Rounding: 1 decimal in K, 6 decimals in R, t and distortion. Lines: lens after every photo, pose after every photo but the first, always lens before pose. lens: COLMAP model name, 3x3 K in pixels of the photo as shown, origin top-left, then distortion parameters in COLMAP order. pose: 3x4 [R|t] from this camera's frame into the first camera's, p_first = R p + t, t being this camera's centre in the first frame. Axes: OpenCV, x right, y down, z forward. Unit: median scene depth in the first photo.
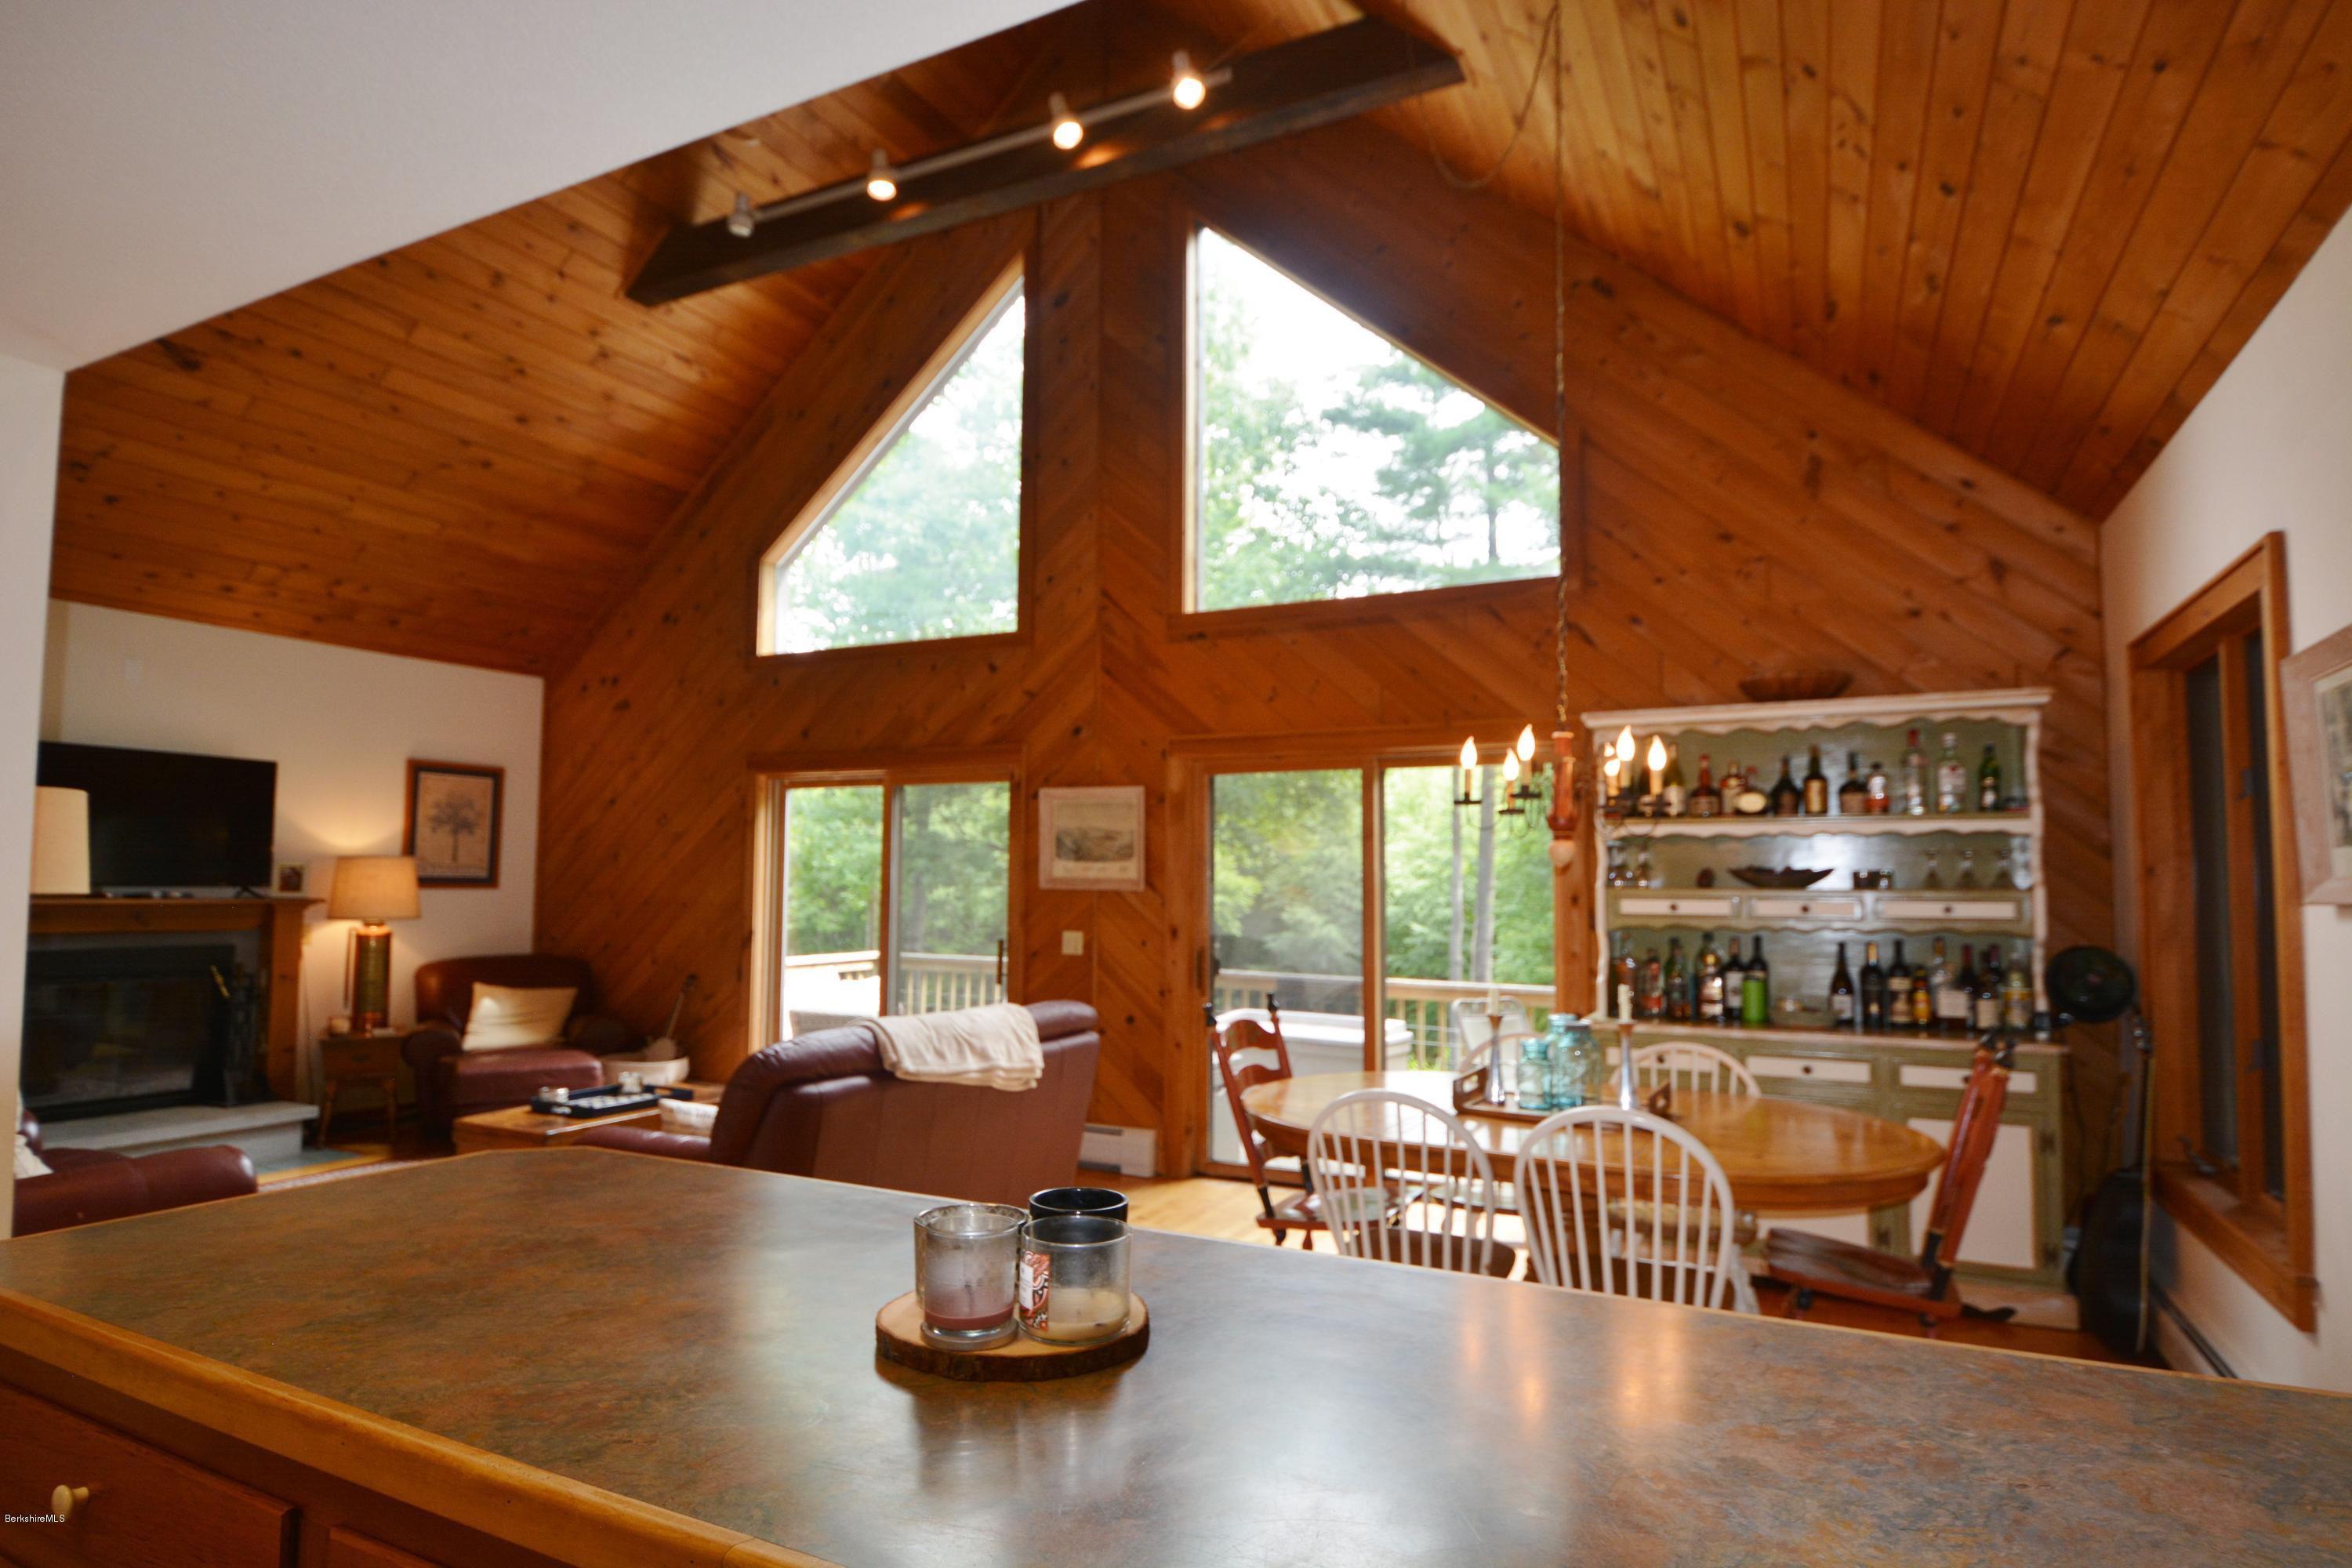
lens RADIAL K [[1274.6, 0, 1178.6], [0, 1274.6, 800.0], [0, 0, 1]] dist [0.005661, 0.000940]
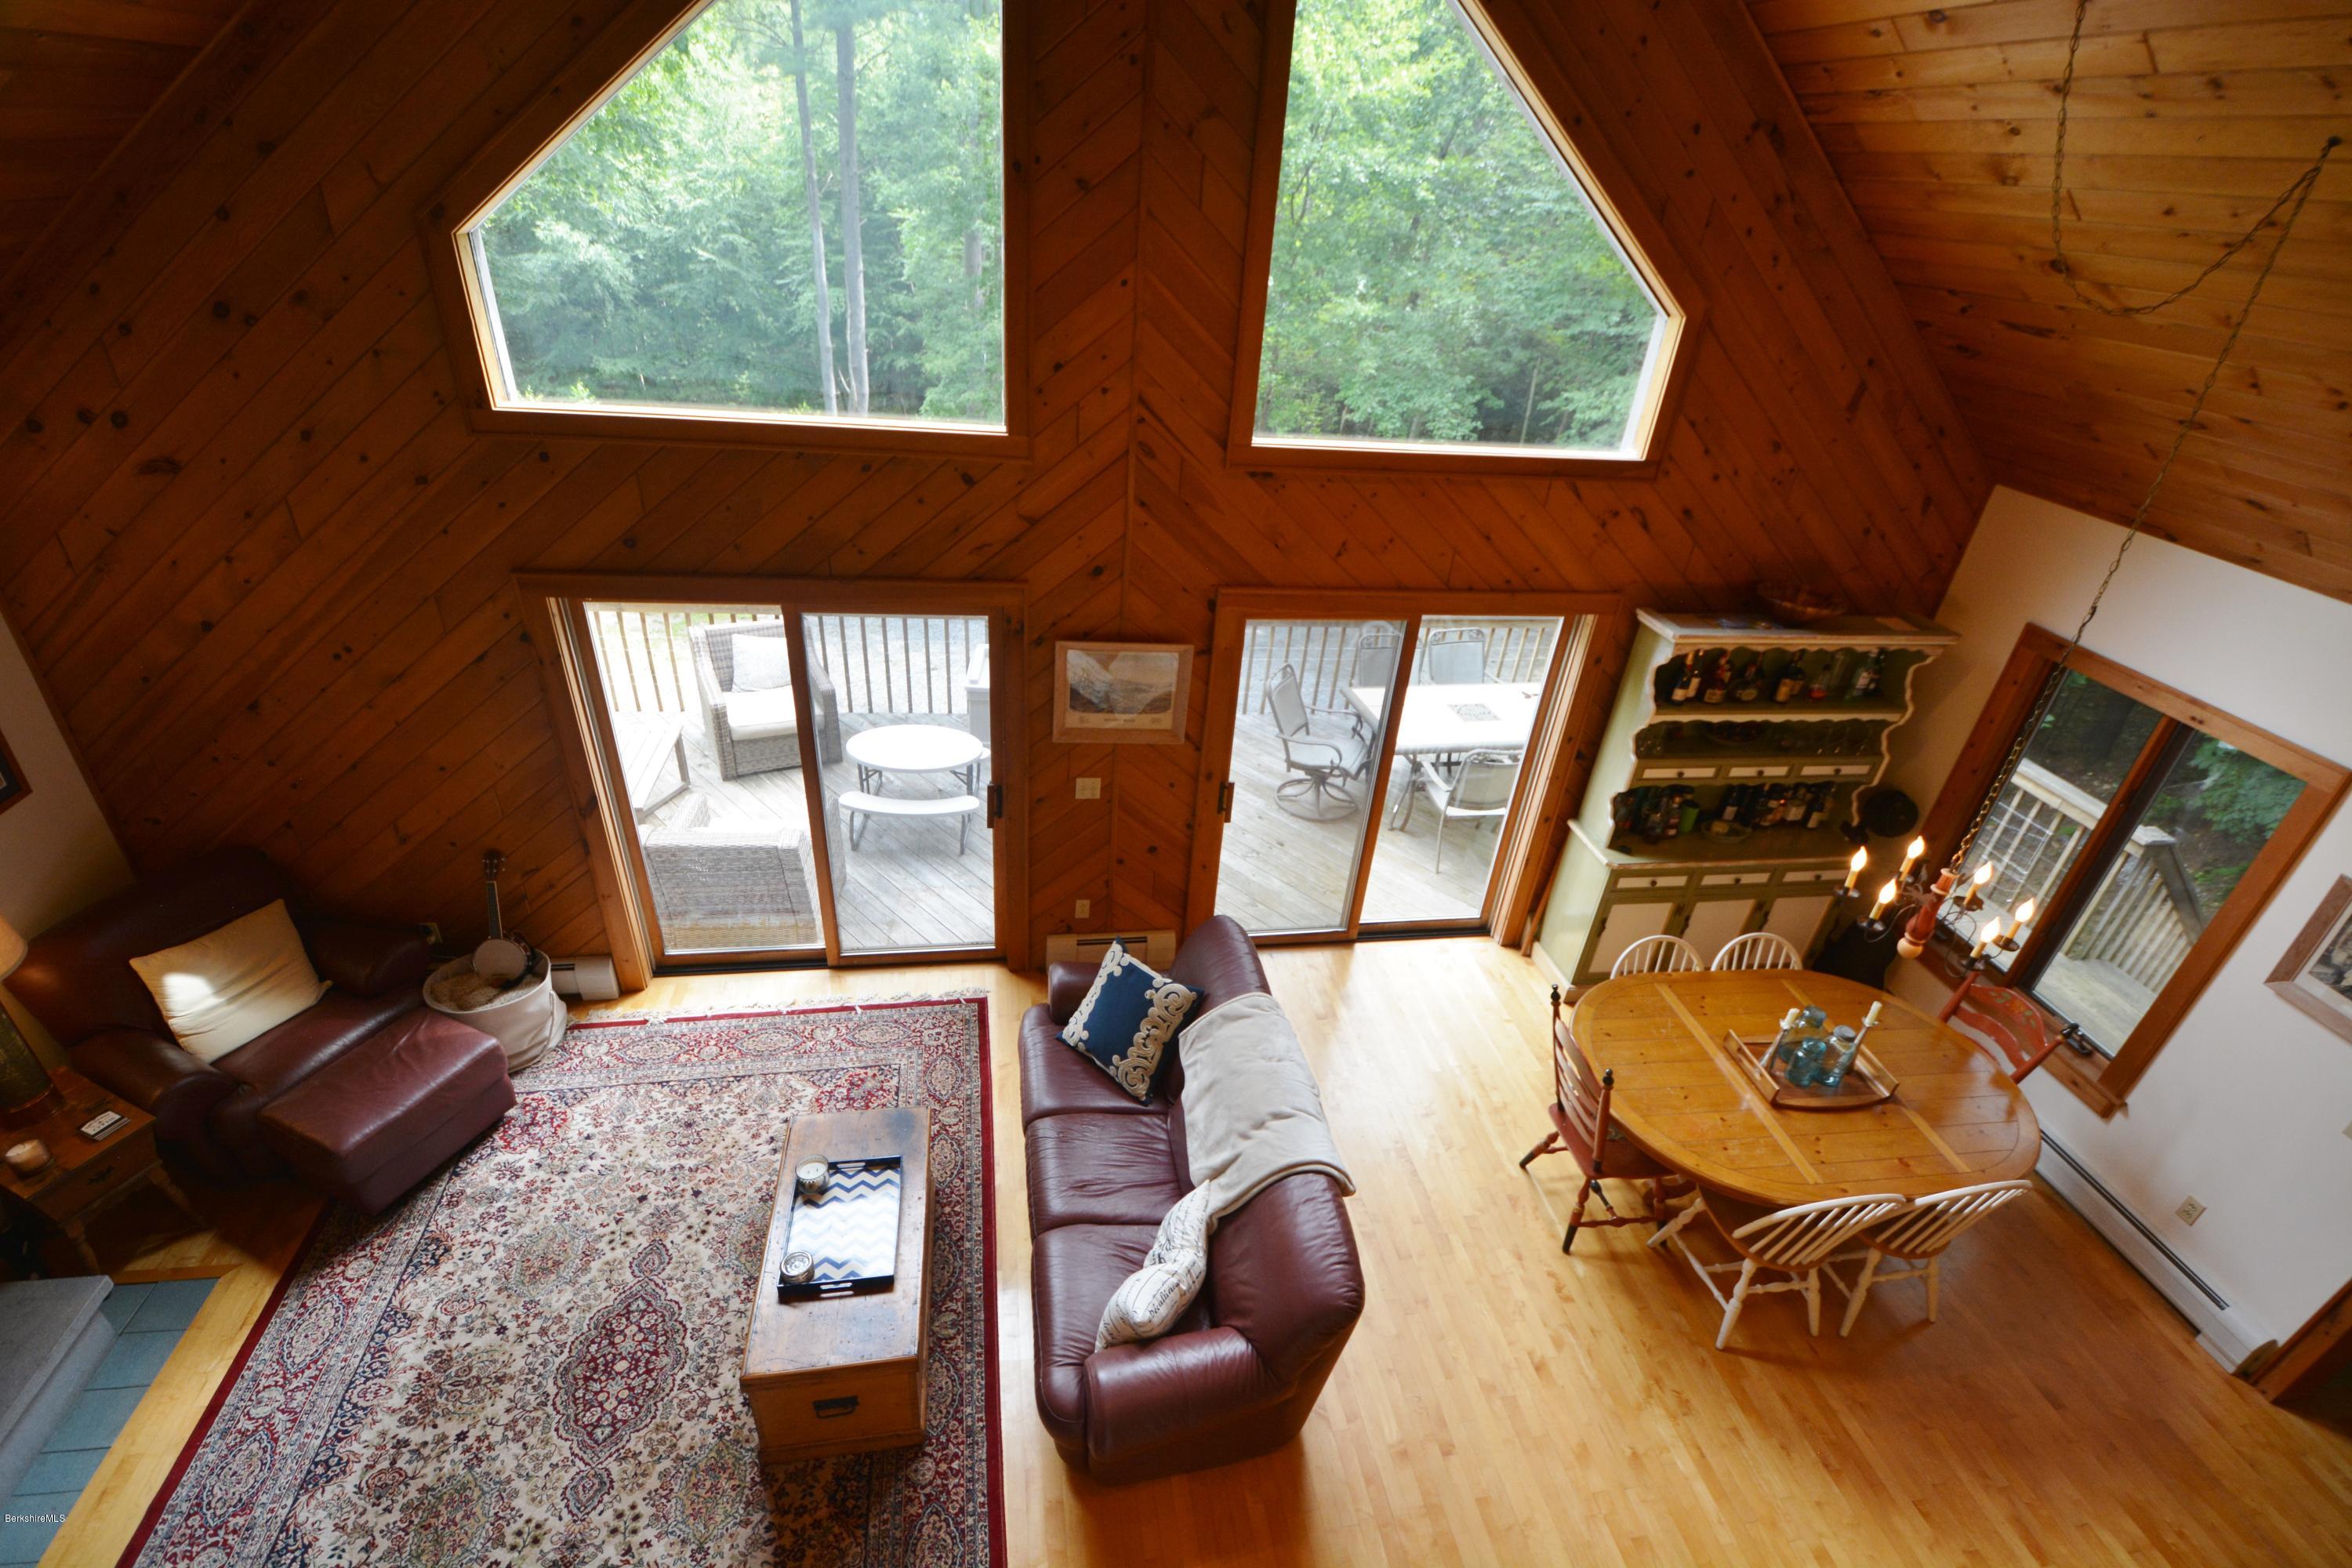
lens RADIAL K [[1045.1, 0, 1191.6], [0, 1045.1, 817.7], [0, 0, 1]] dist [0.021381, -0.026166]
pose [[0.797101, -0.265819, 0.542190, -0.426089], [-0.113109, 0.816275, 0.566481, -0.303836], [-0.593158, -0.512869, 0.620588, 0.429978]]
